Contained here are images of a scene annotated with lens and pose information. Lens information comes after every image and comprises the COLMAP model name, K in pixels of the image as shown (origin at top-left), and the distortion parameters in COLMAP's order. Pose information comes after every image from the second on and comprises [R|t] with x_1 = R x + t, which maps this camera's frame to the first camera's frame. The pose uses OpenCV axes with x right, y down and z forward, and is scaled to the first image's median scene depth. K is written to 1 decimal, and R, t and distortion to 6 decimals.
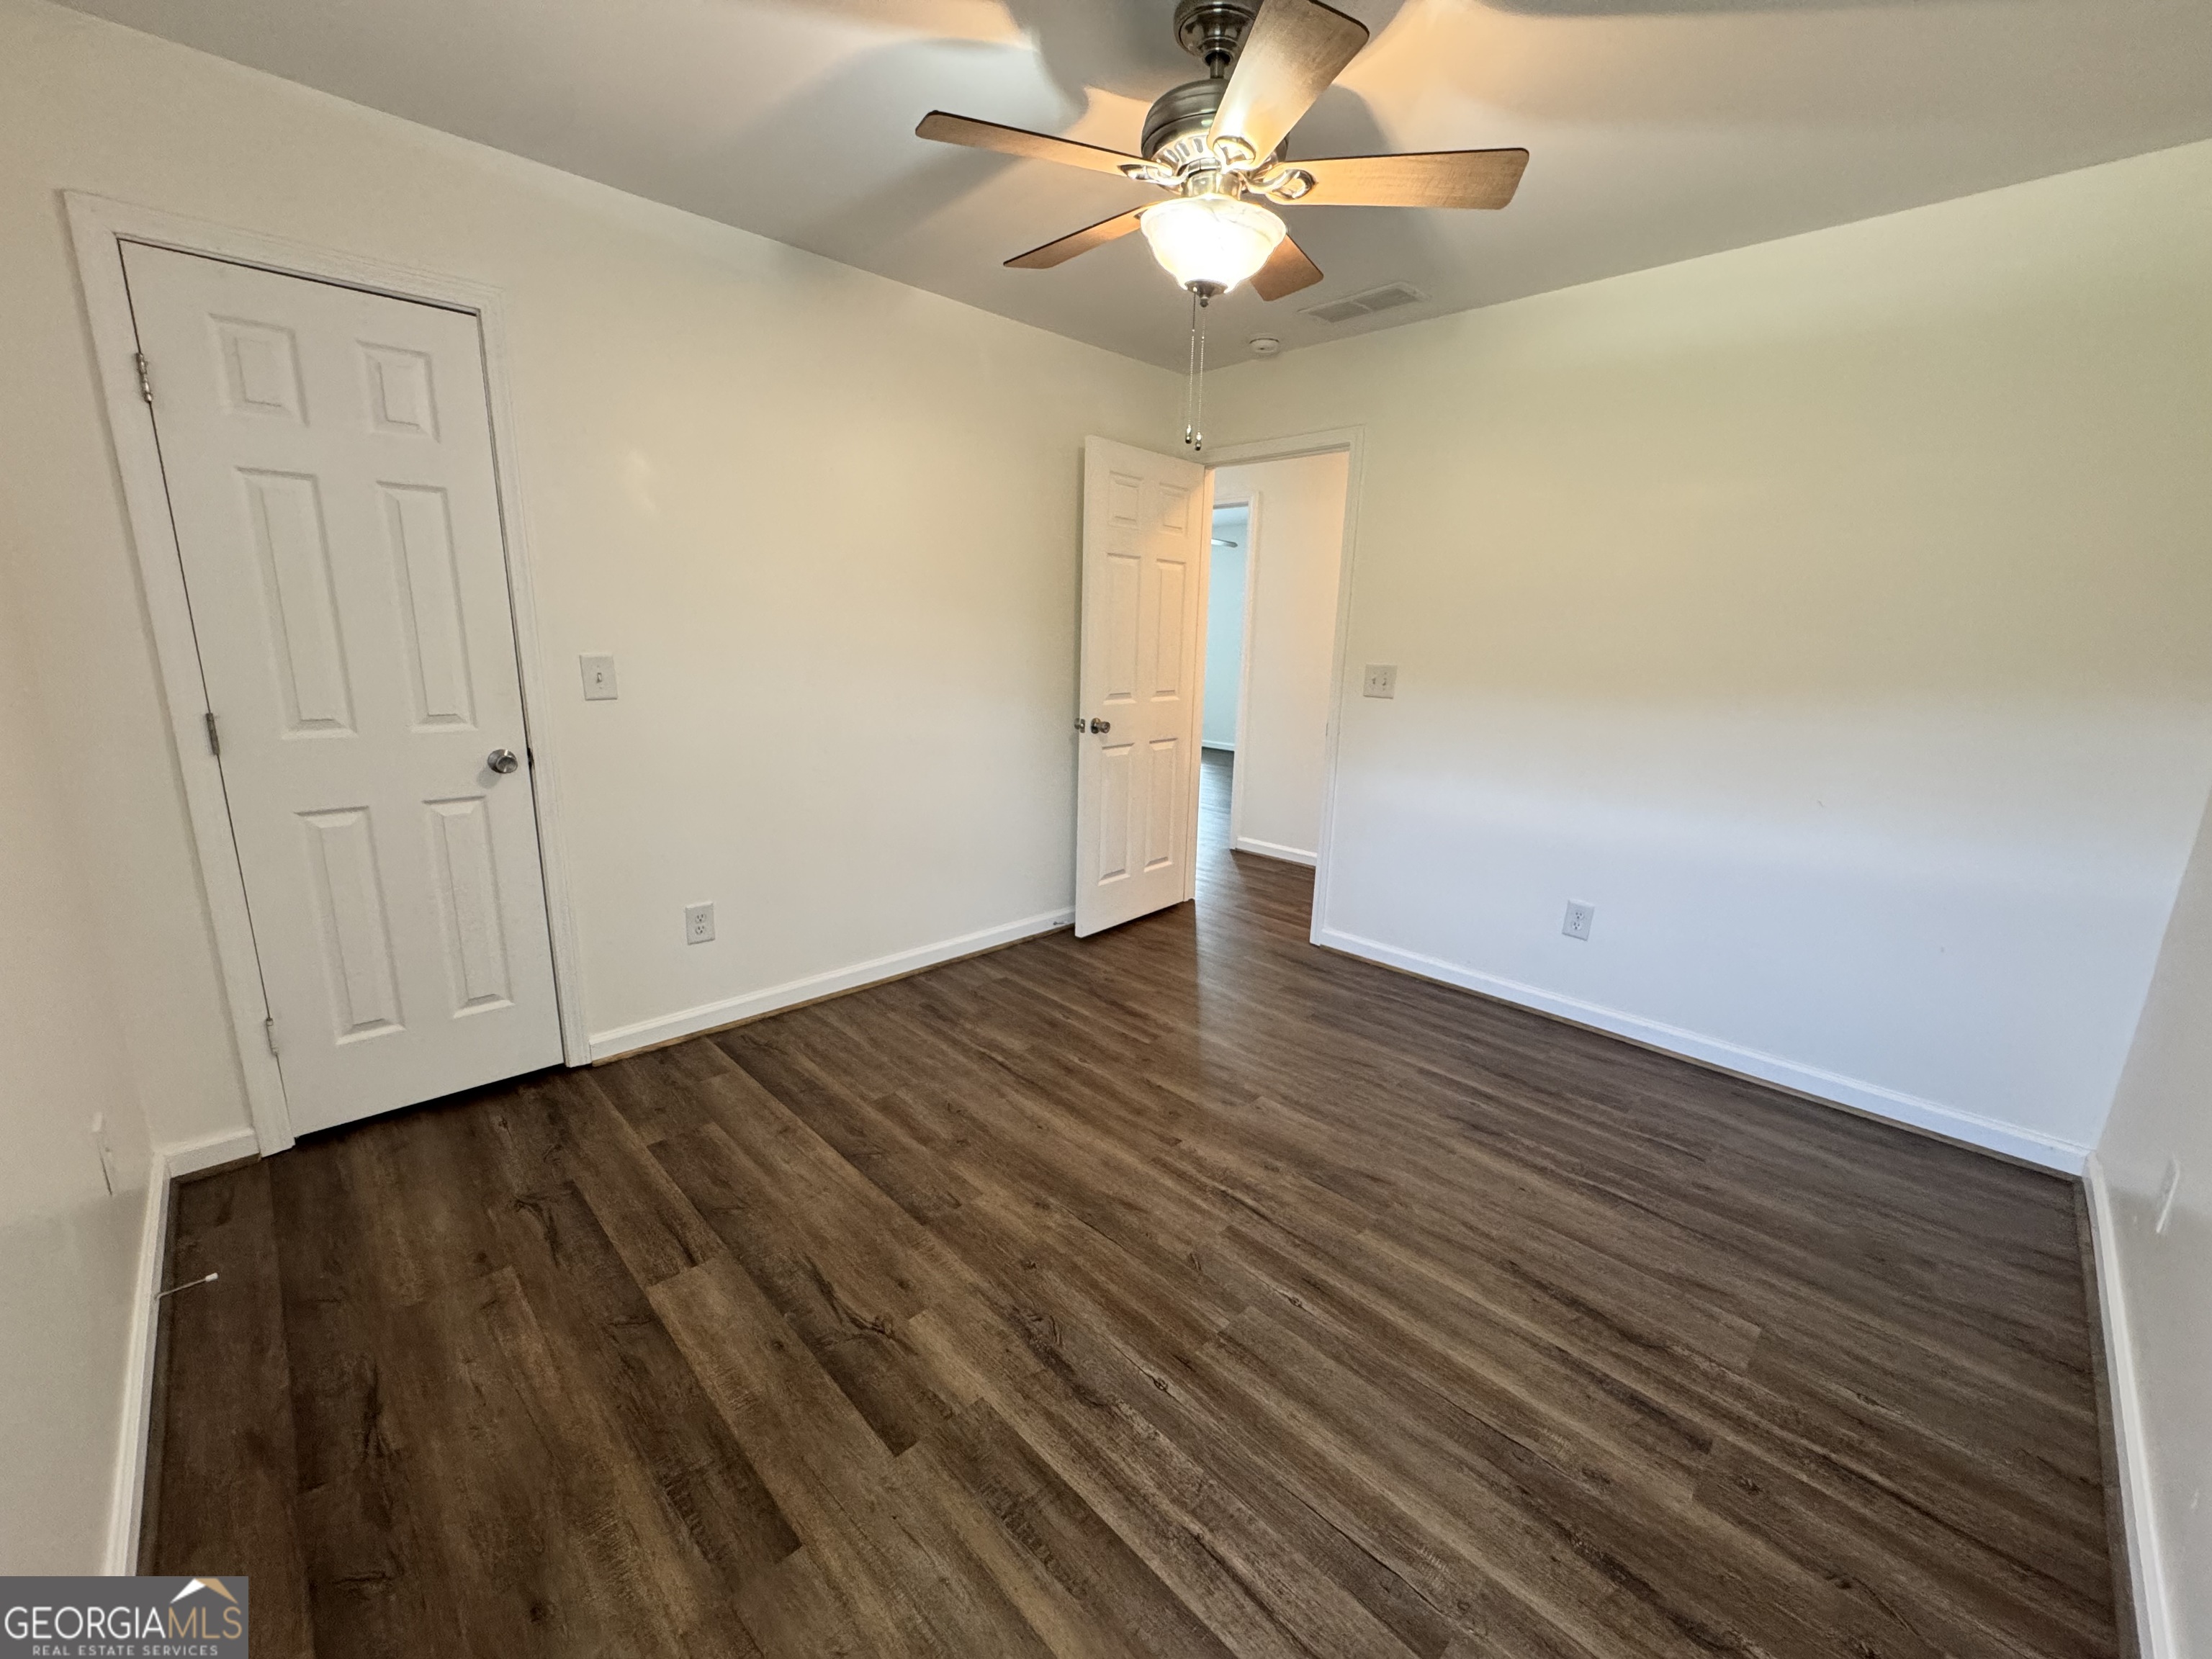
lens RADIAL K [[887.3, 0, 1107.9], [0, 887.3, 830.3], [0, 0, 1]] dist [-0.002932, 0.000256]
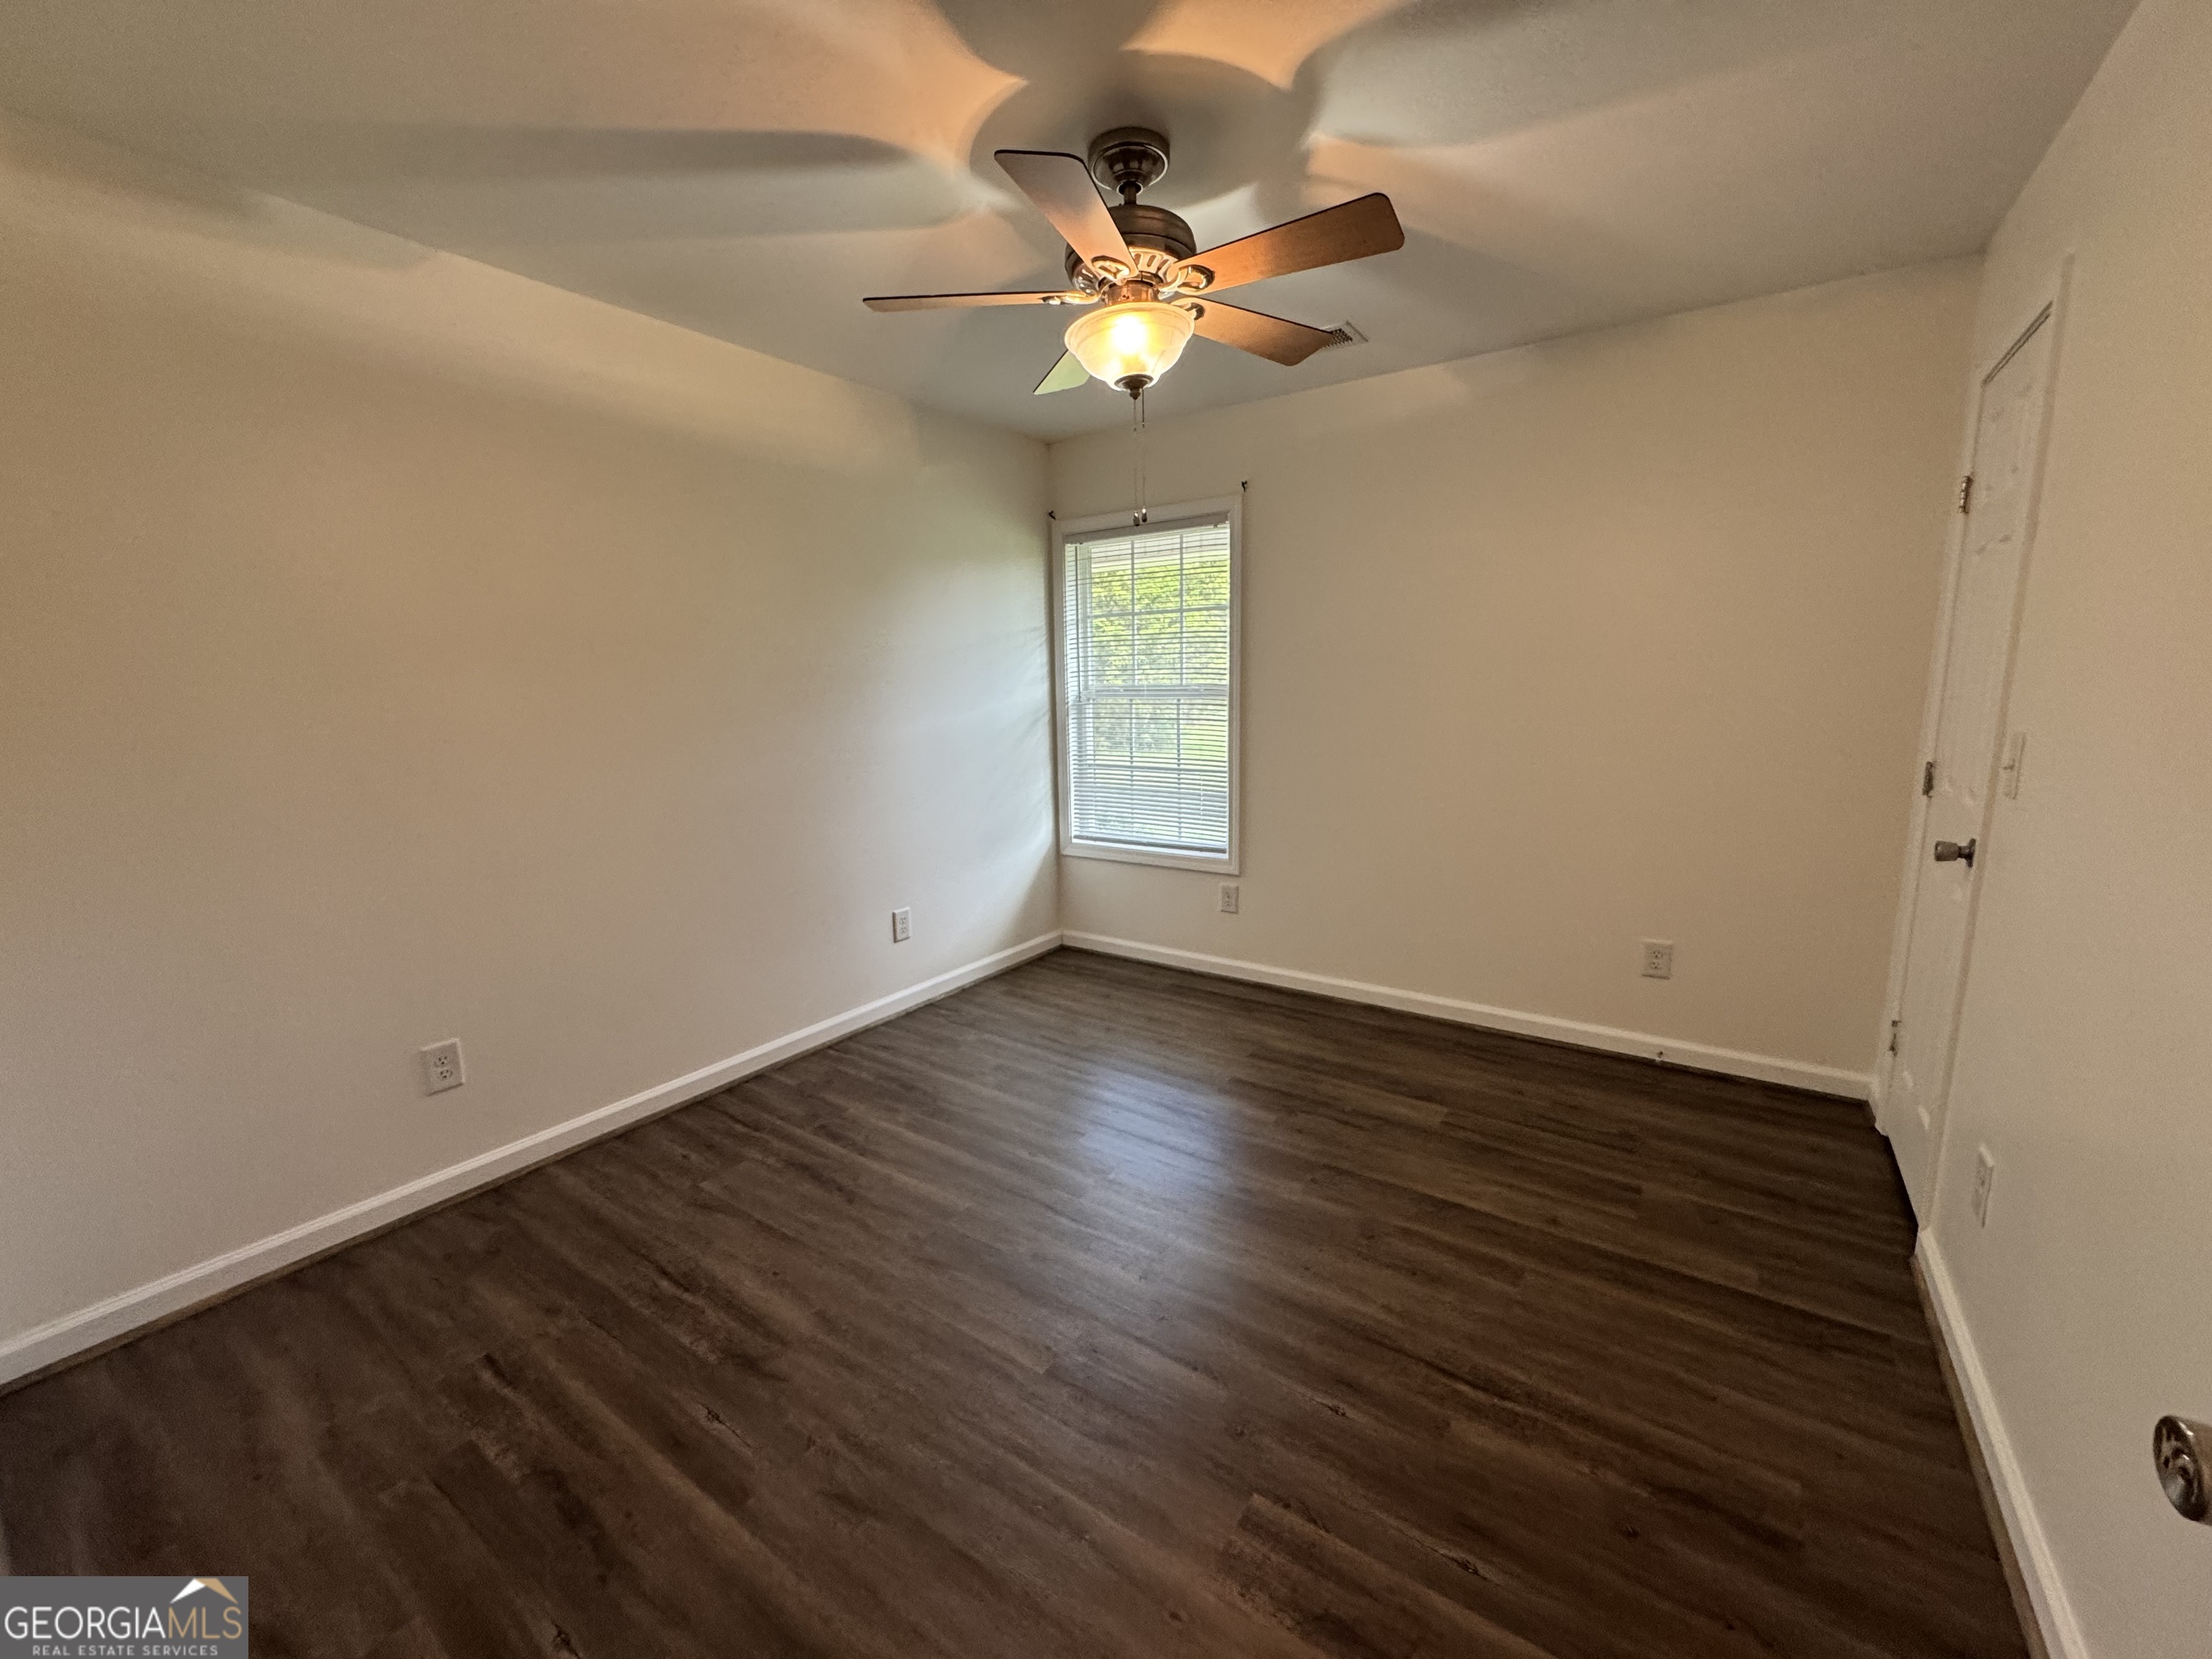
lens RADIAL K [[887.3, 0, 1117.1], [0, 887.3, 824.5], [0, 0, 1]] dist [-0.002932, 0.000256]
pose [[-0.979930, 0.023101, -0.198001, 0.273624], [-0.052201, 0.928865, 0.366721, -0.383534], [0.192388, 0.369696, -0.909017, 1.664496]]
